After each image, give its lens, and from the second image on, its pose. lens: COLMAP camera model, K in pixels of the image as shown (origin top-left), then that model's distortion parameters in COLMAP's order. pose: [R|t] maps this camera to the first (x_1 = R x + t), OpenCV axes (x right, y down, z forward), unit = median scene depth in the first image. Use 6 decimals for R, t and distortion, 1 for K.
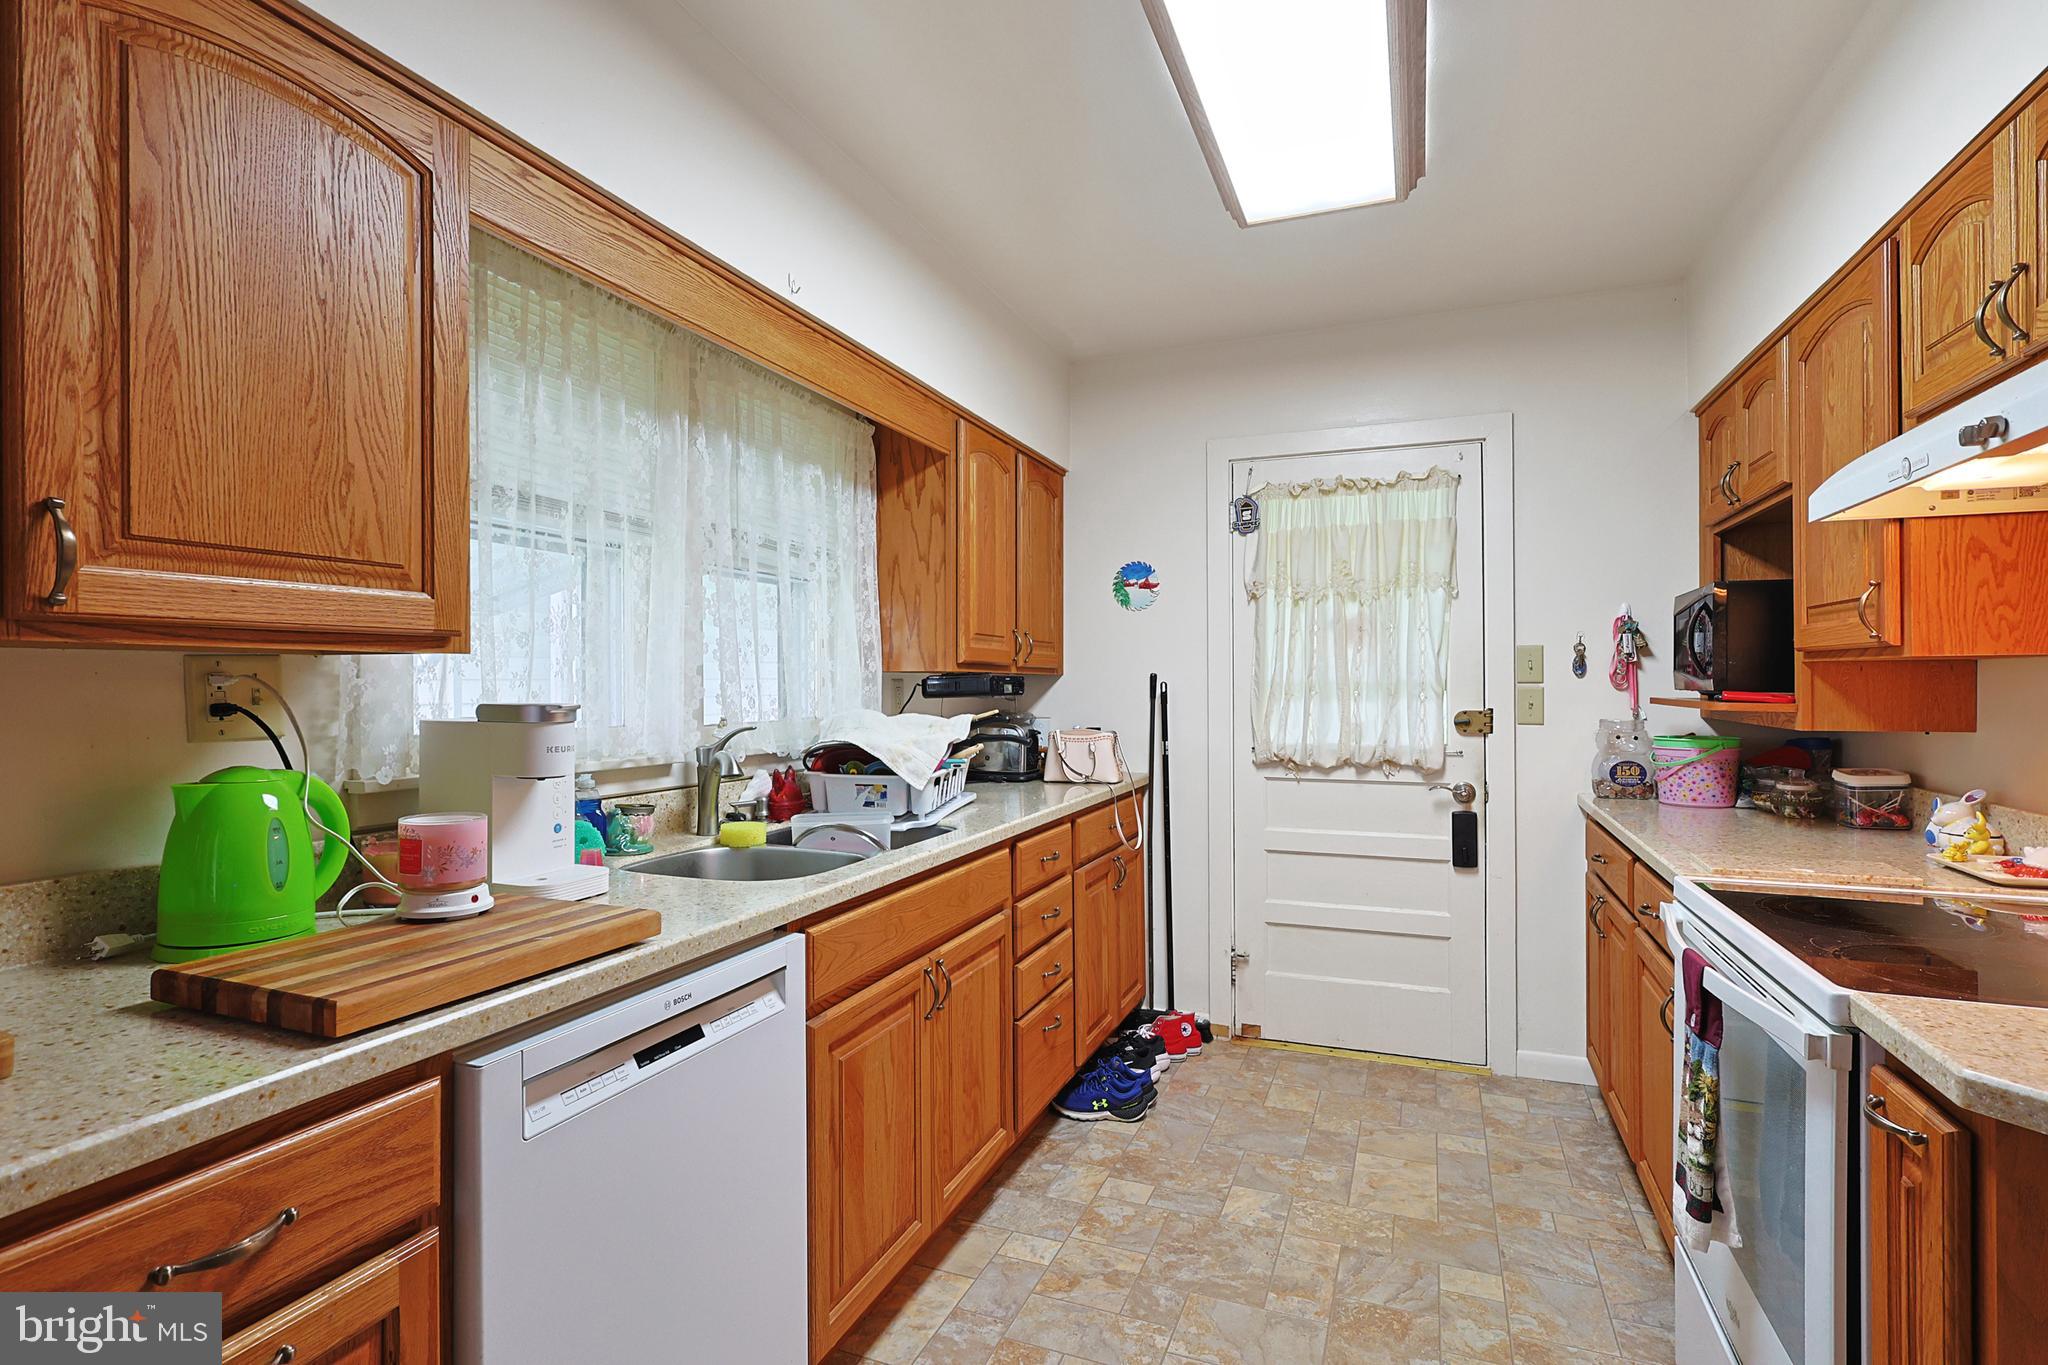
lens RADIAL K [[1001.5, 0, 1034.3], [0, 1001.5, 683.3], [0, 0, 1]] dist [-0.000892, 0.001071]
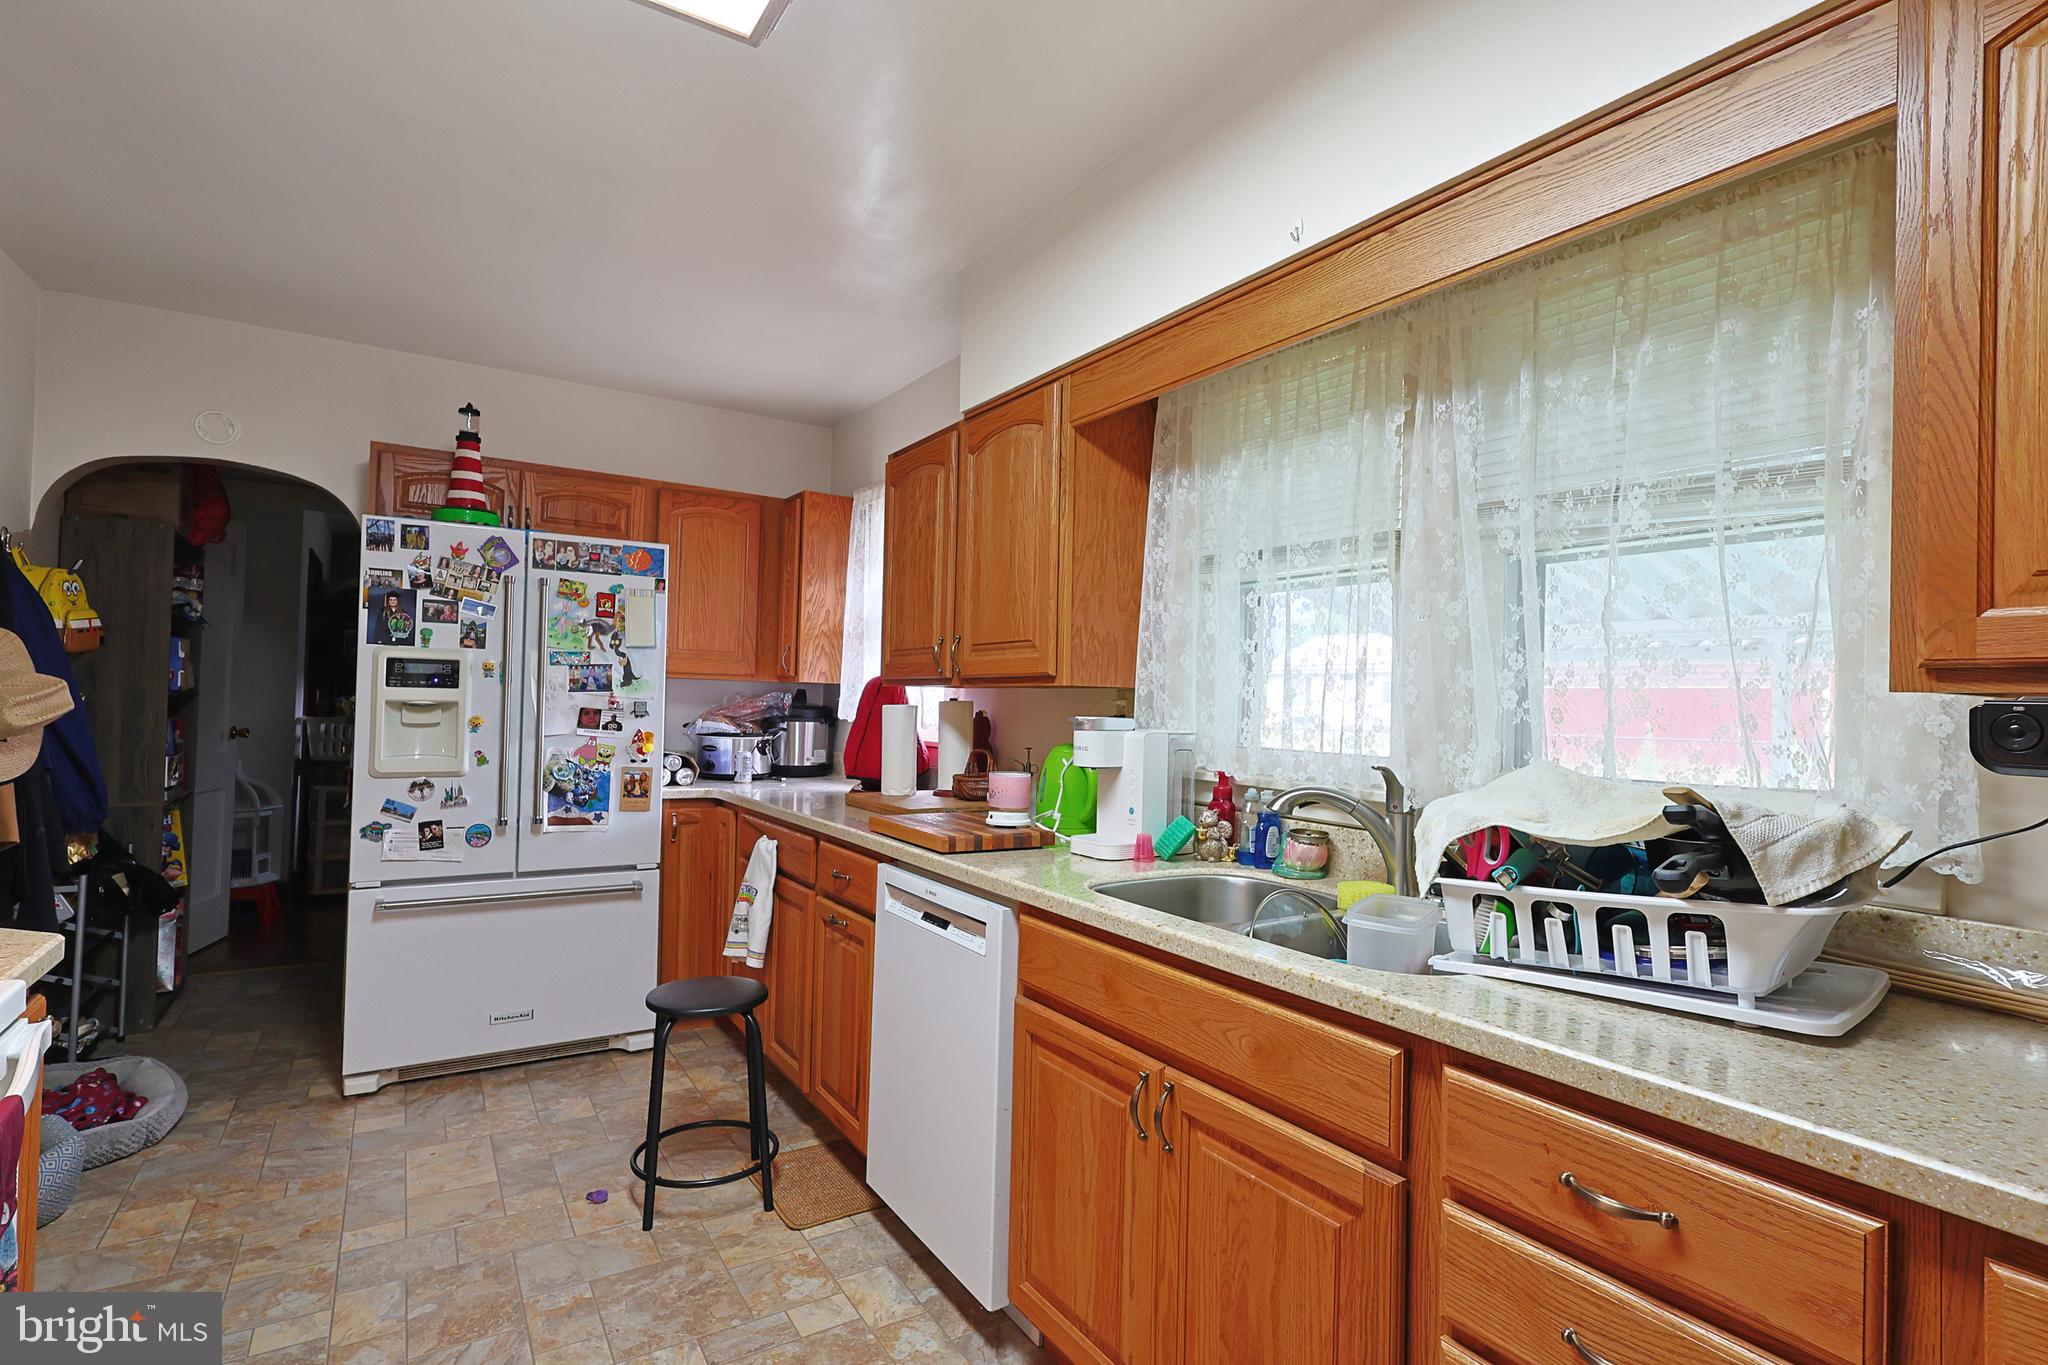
lens RADIAL K [[1001.5, 0, 1034.3], [0, 1001.5, 683.3], [0, 0, 1]] dist [-0.000892, 0.001071]
pose [[-0.600674, -0.029348, -0.798955, 0.337608], [-0.022835, 0.999548, -0.019548, 0.002323], [0.799168, 0.006502, -0.601073, 0.837147]]
